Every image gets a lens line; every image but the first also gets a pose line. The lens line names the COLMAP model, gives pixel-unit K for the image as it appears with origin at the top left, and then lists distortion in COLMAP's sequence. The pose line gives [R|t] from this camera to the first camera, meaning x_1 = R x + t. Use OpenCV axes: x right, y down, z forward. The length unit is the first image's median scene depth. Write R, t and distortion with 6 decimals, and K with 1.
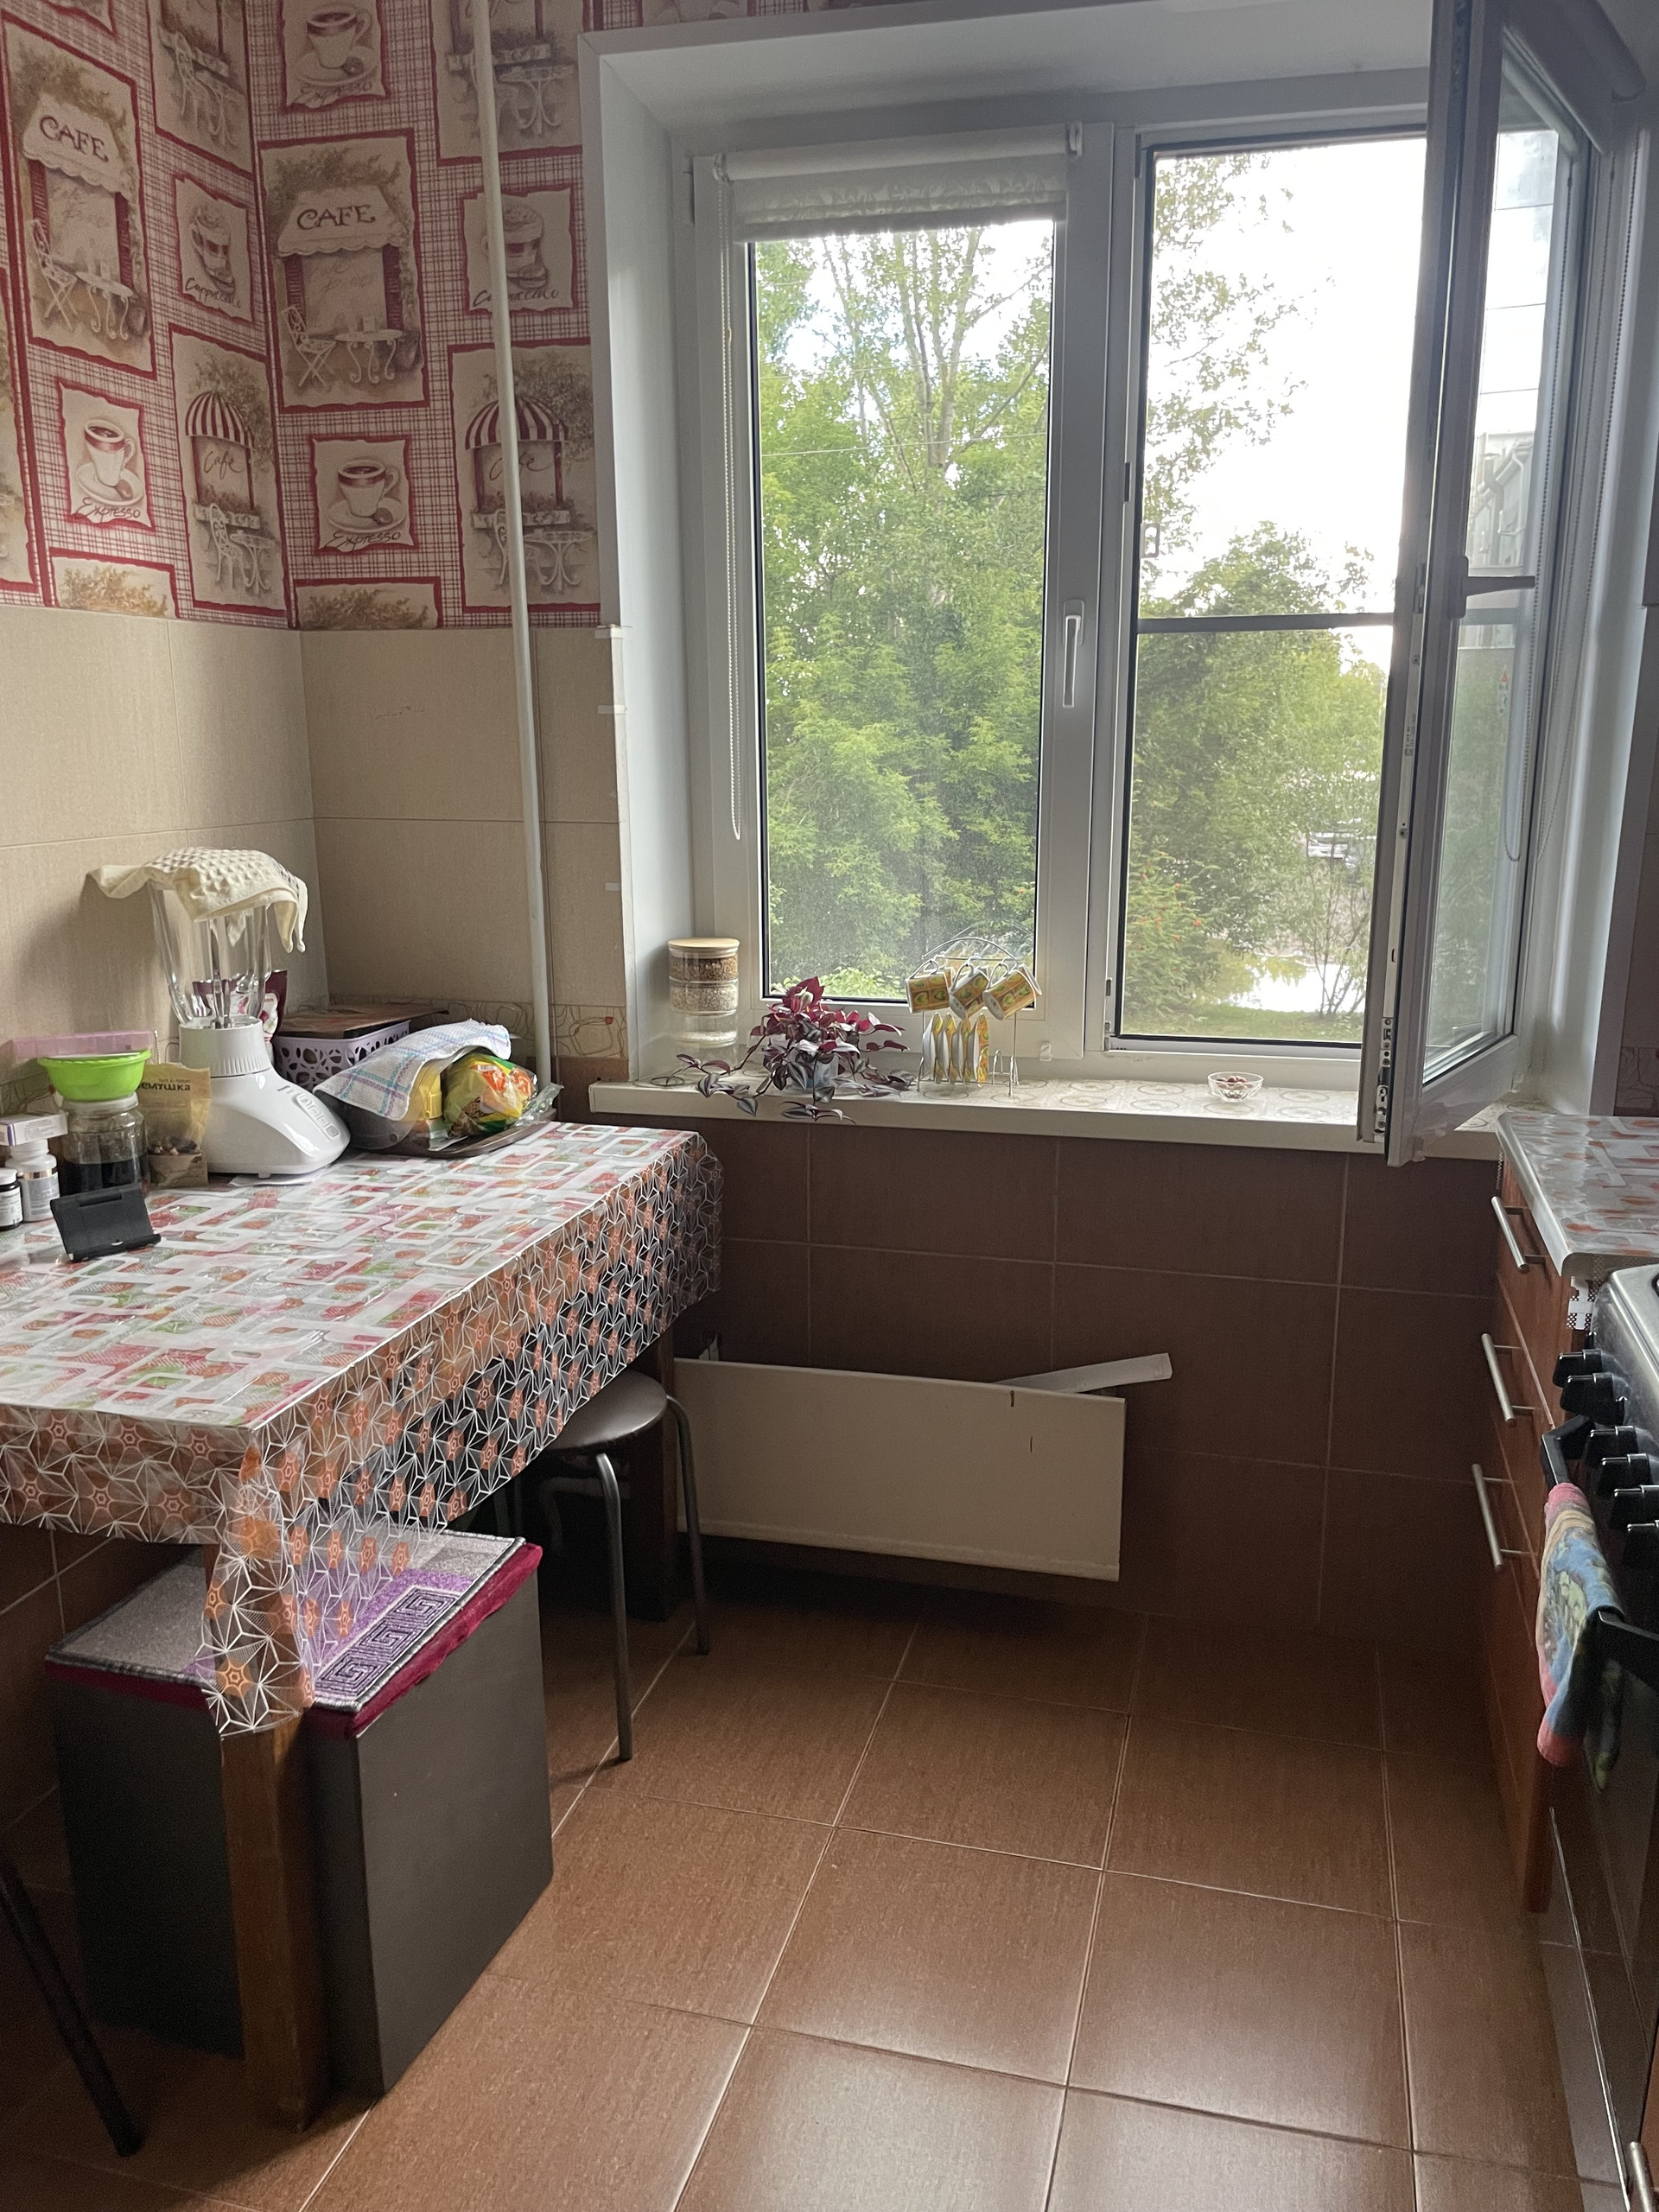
lens RADIAL K [[1677.8, 0, 854.6], [0, 1677.8, 1114.7], [0, 0, 1]] dist [0.105656, -0.143587]
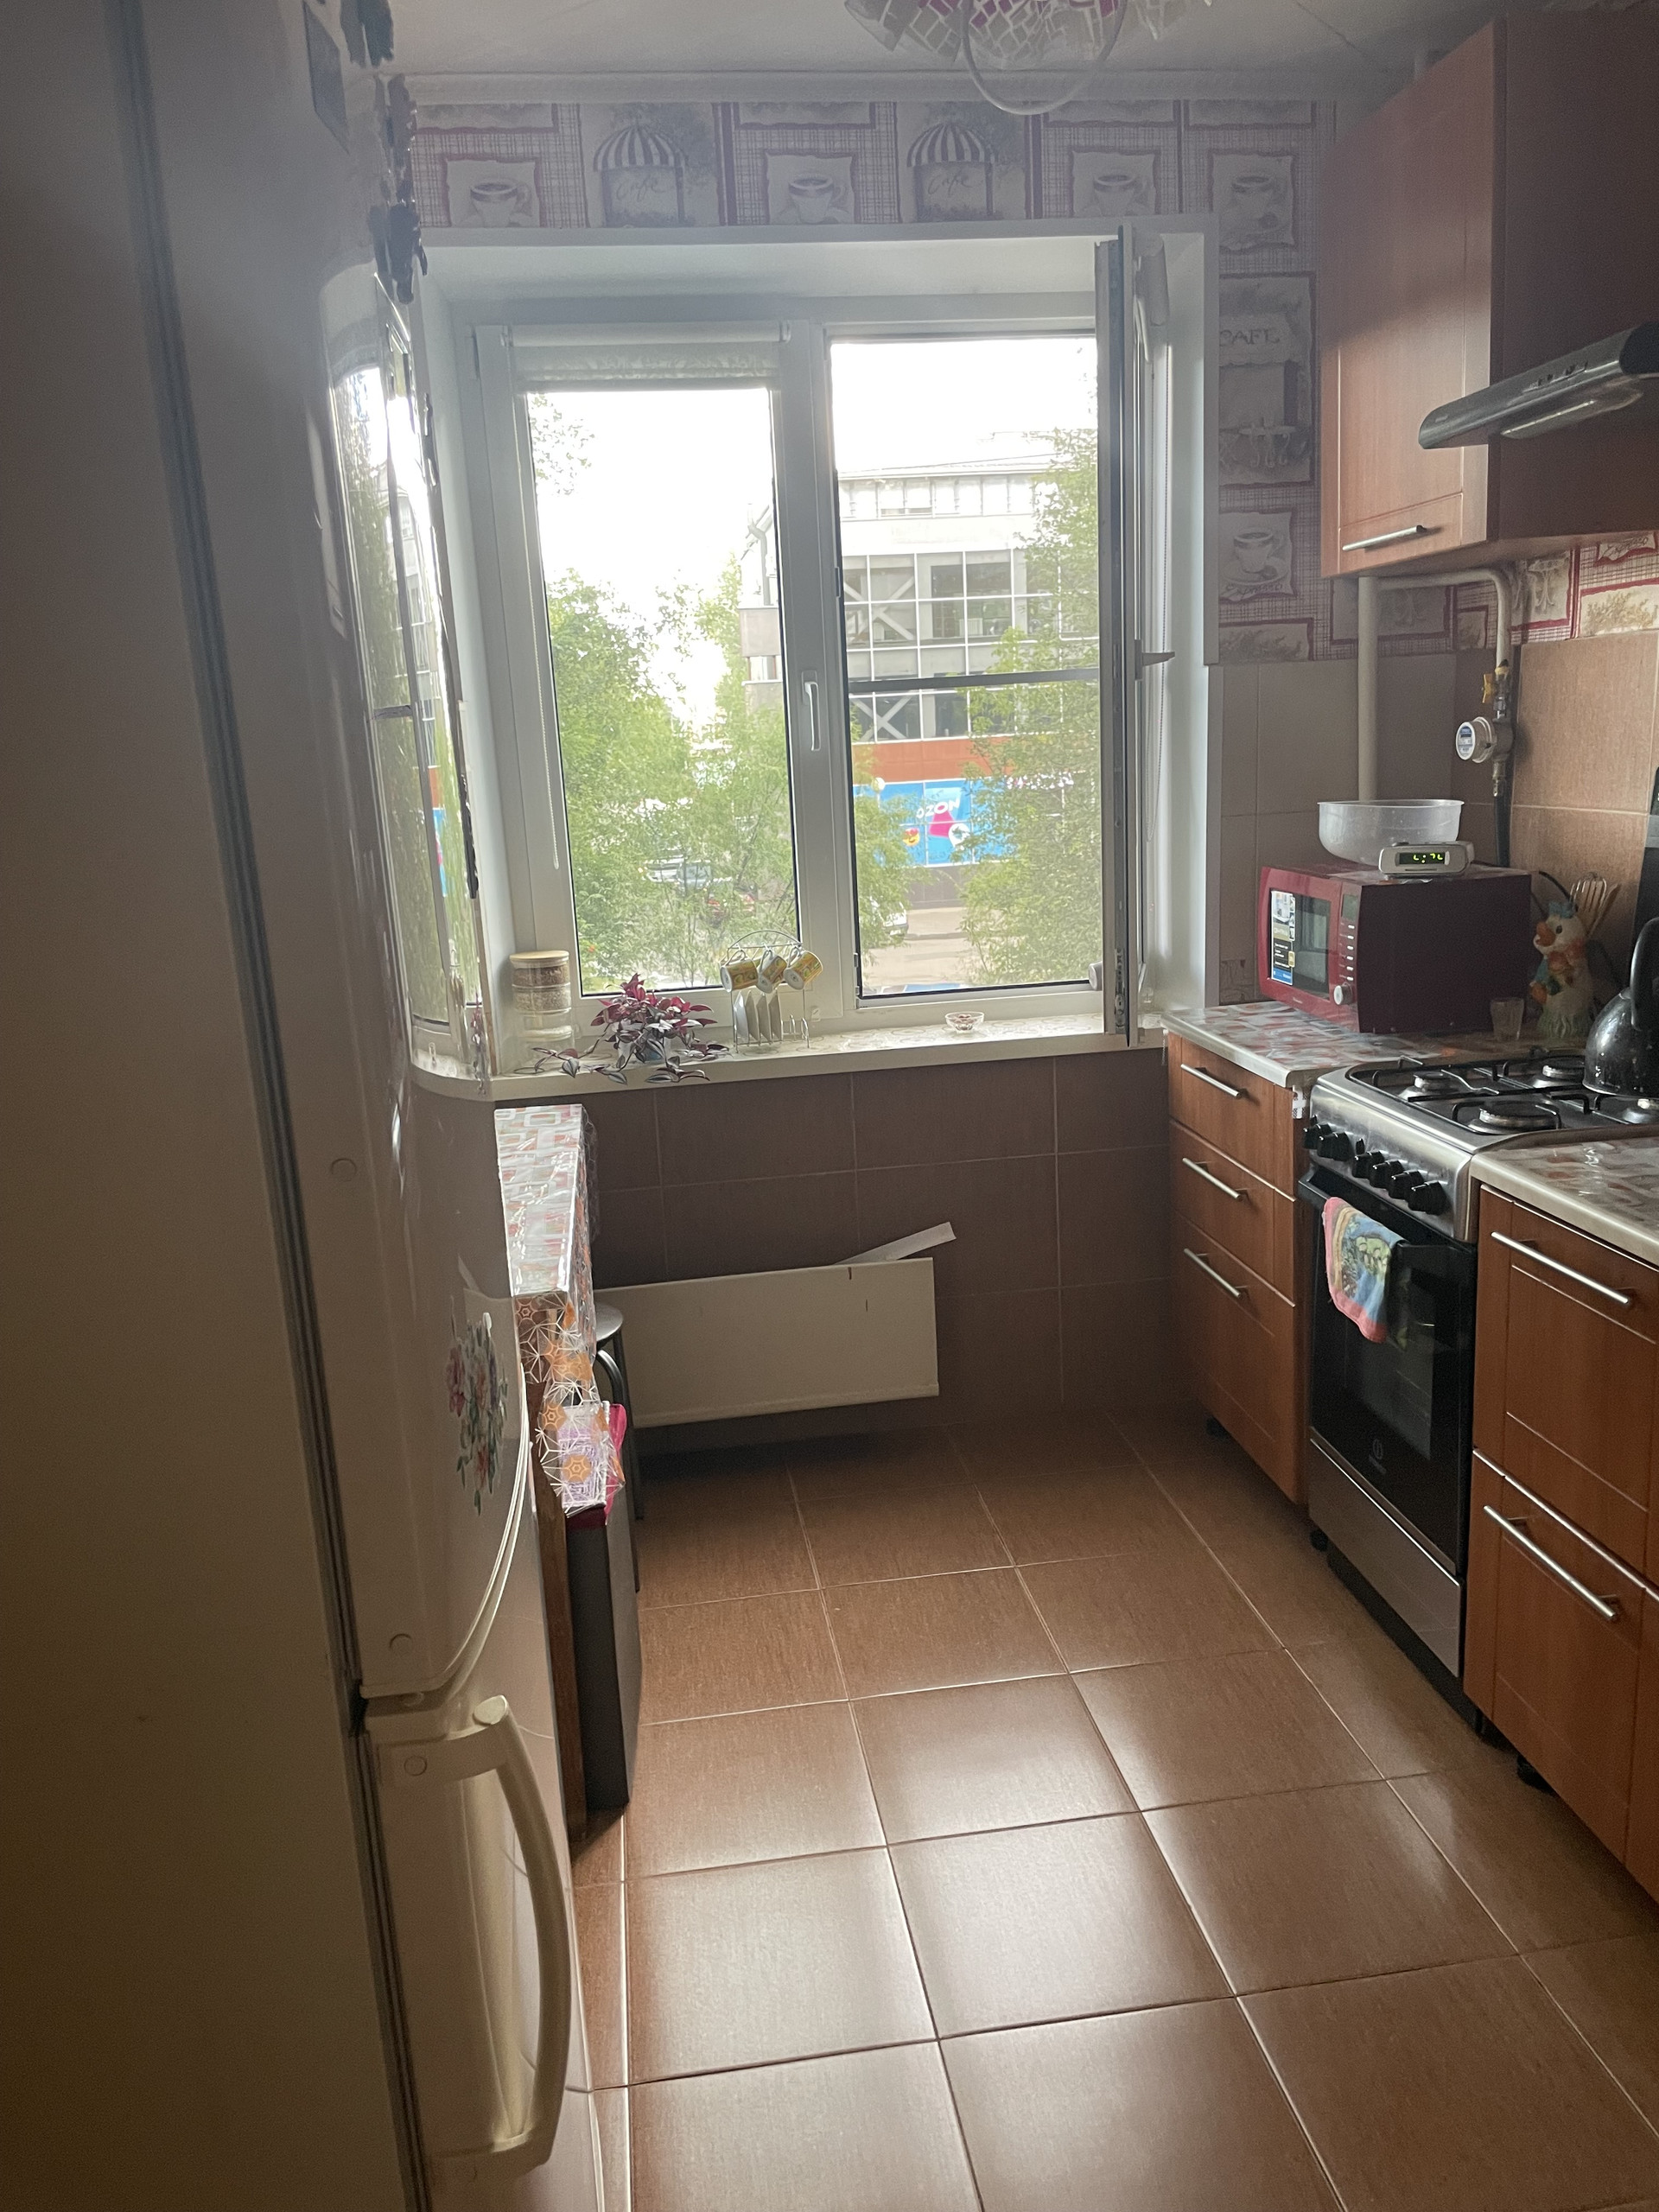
lens RADIAL K [[1682.6, 0, 824.0], [0, 1682.6, 1123.8], [0, 0, 1]] dist [0.085789, -0.107650]
pose [[0.926655, -0.126334, 0.354048, -0.374401], [0.132139, 0.991200, 0.007838, 0.039621], [-0.351923, 0.039521, 0.935194, -0.229168]]
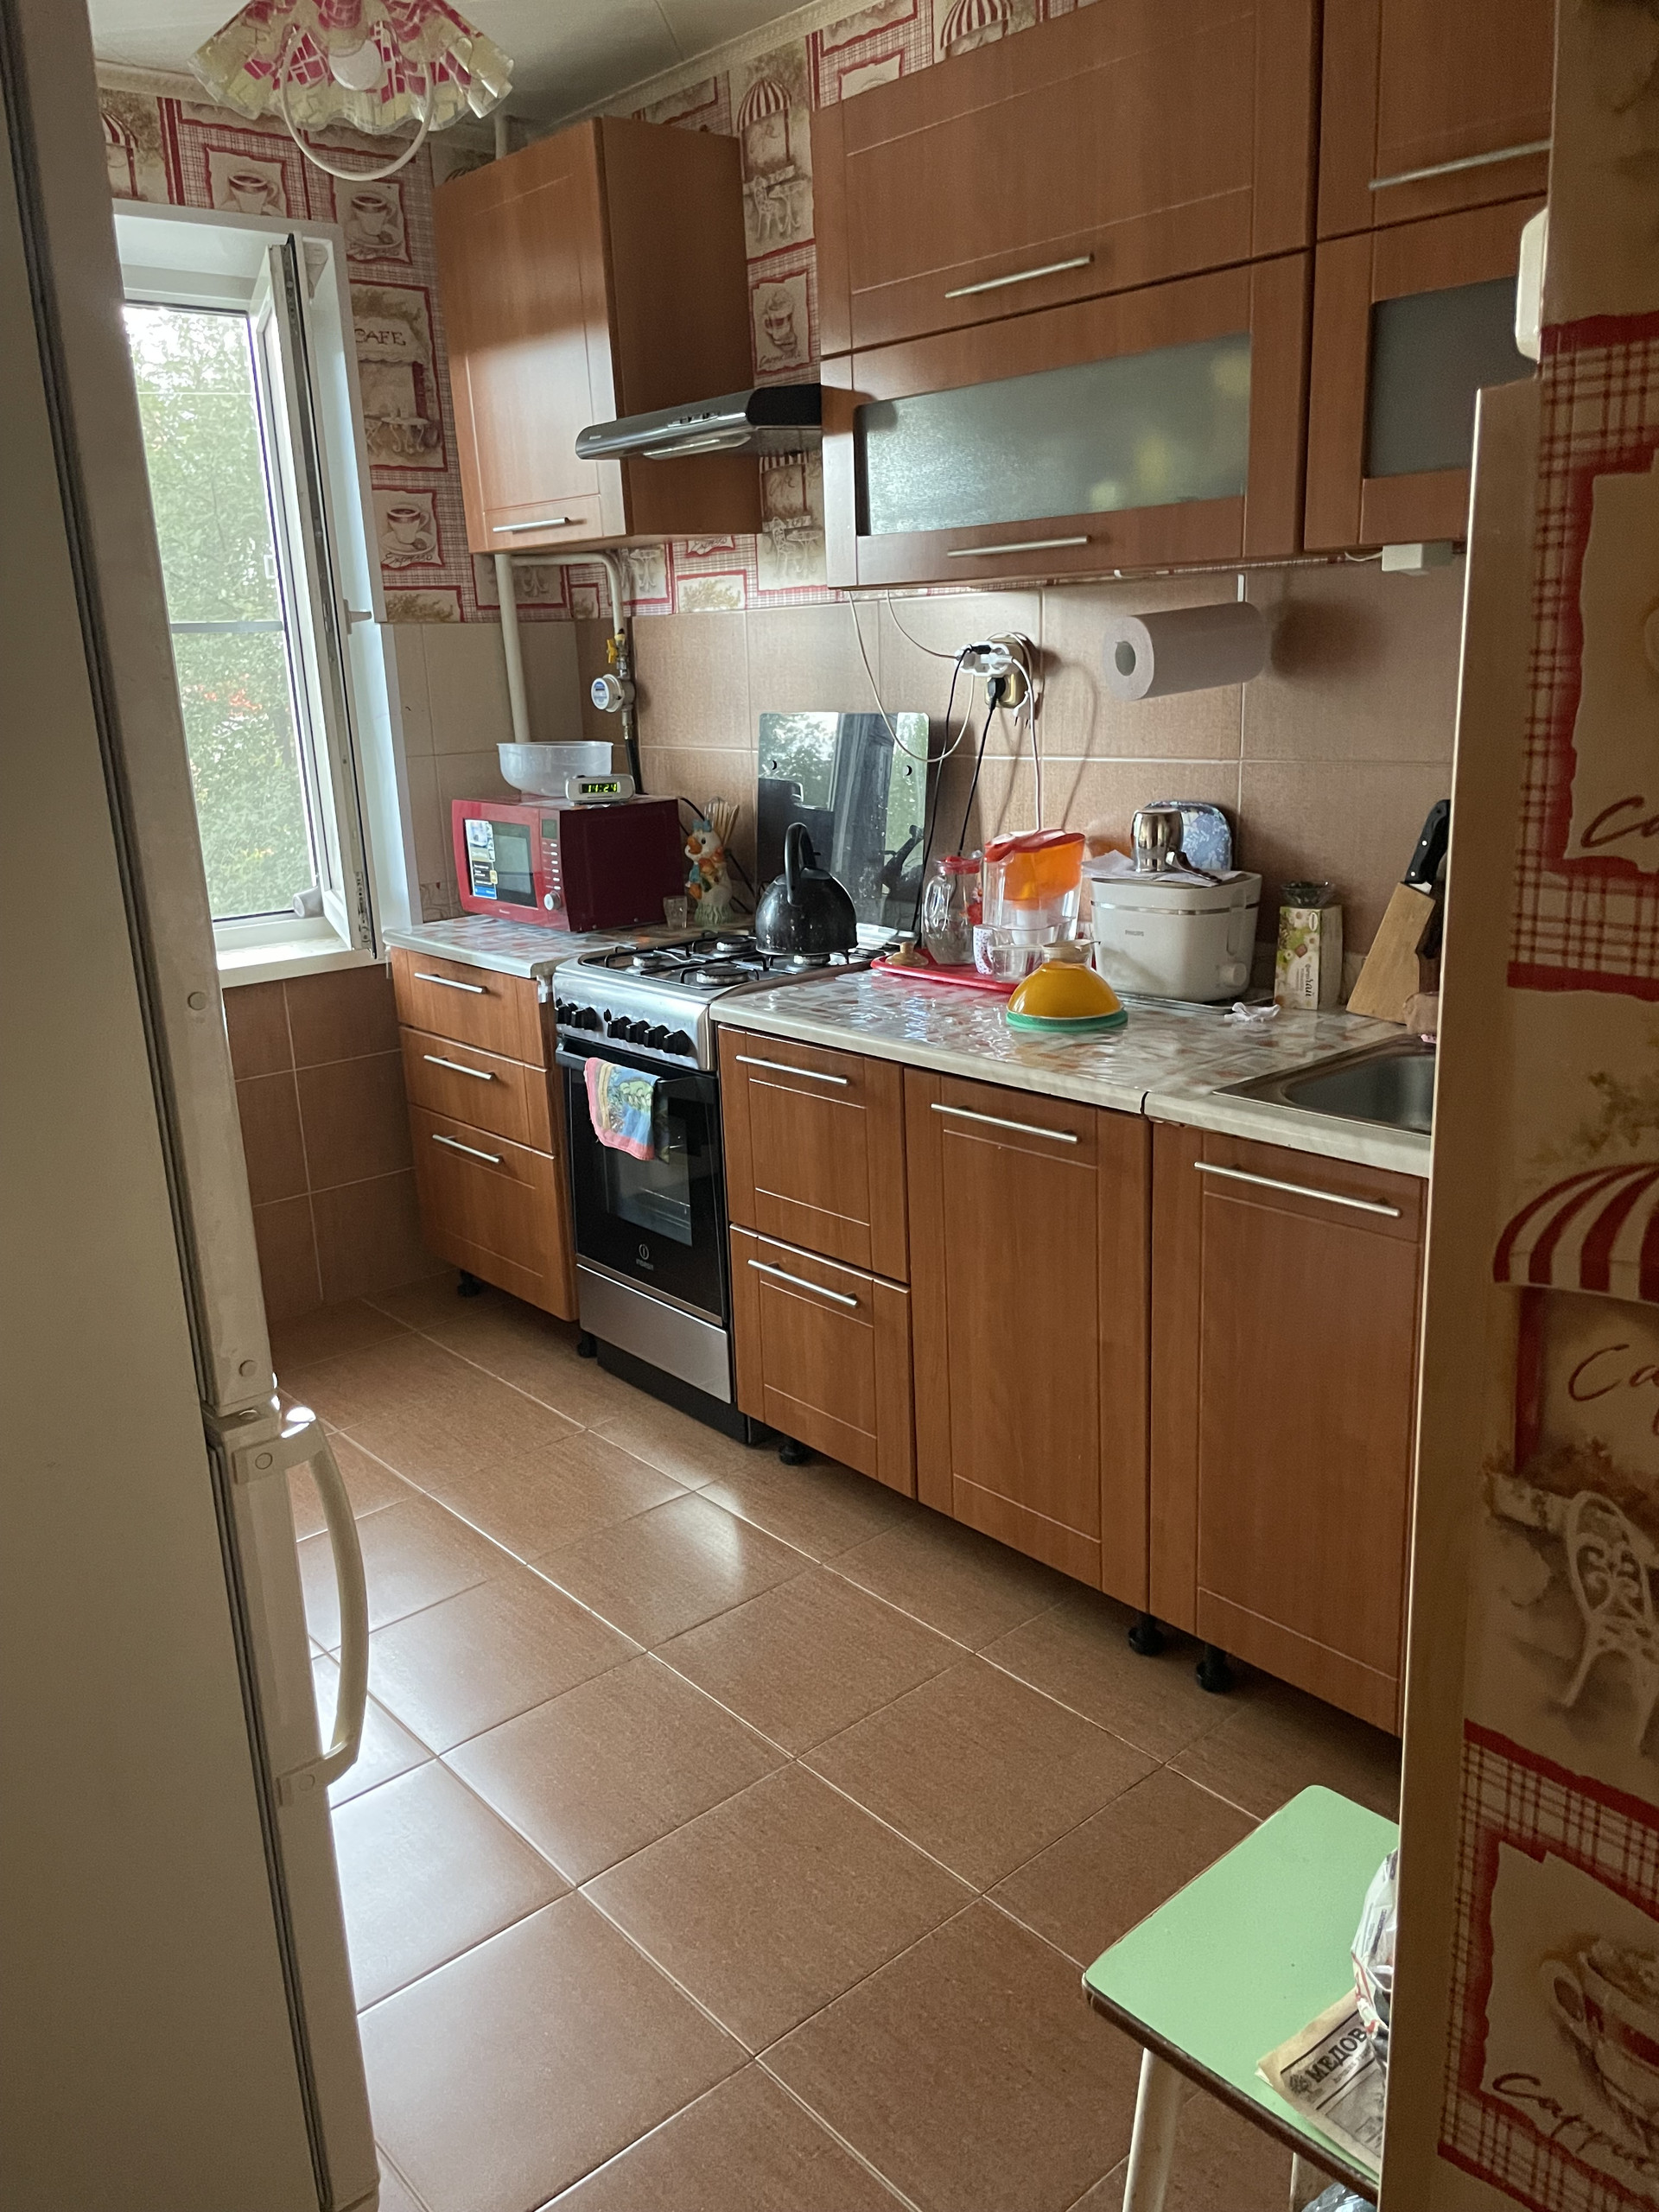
lens RADIAL K [[1680.3, 0, 822.3], [0, 1680.3, 1093.4], [0, 0, 1]] dist [0.094646, -0.128873]
pose [[0.571254, -0.228810, 0.788235, -0.632935], [0.224707, 0.967264, 0.117929, 0.047311], [-0.789415, 0.109754, 0.603968, -0.279092]]
